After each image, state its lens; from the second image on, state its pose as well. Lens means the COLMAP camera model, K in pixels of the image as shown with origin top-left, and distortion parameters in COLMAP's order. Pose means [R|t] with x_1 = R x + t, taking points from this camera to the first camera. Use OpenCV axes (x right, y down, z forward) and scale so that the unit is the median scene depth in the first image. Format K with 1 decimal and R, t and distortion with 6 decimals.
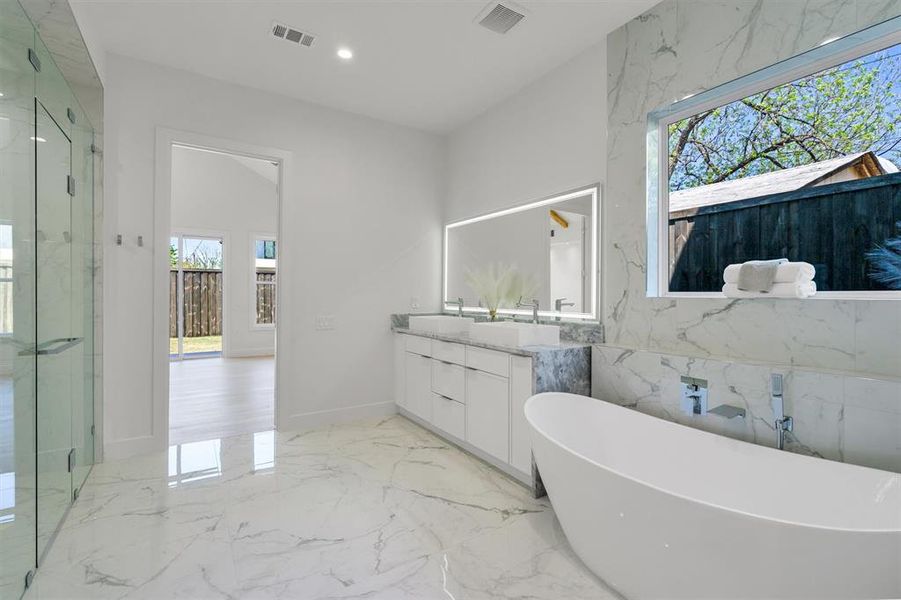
lens RADIAL K [[415.2, 0, 449.5], [0, 415.2, 291.3], [0, 0, 1]] dist [-0.004016, -0.000541]
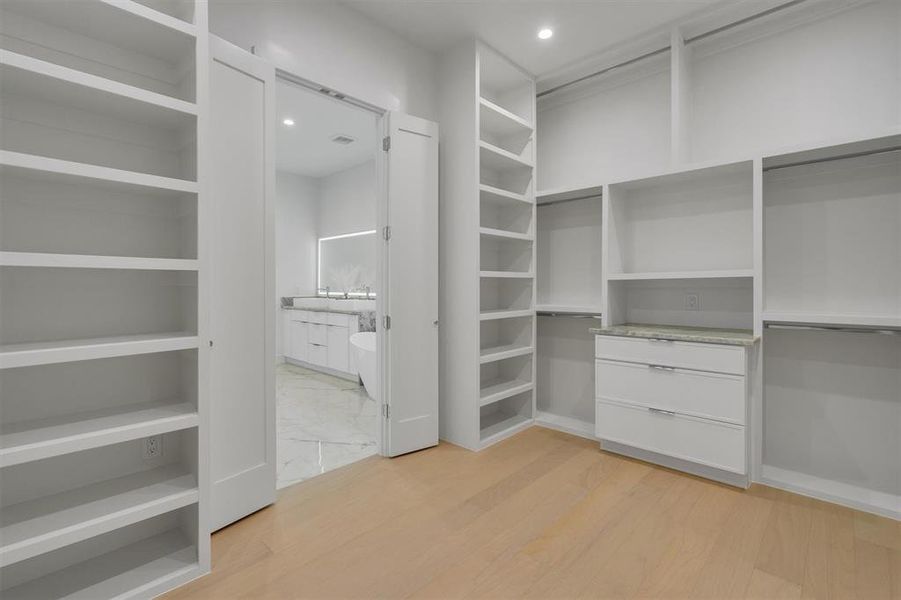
lens RADIAL K [[415.2, 0, 449.5], [0, 415.2, 291.3], [0, 0, 1]] dist [-0.004016, -0.000541]
pose [[0.969131, -0.001990, 0.246539, 0.096027], [-0.001067, 0.999924, 0.012266, 0.016967], [-0.246545, -0.012151, 0.969055, -0.726910]]
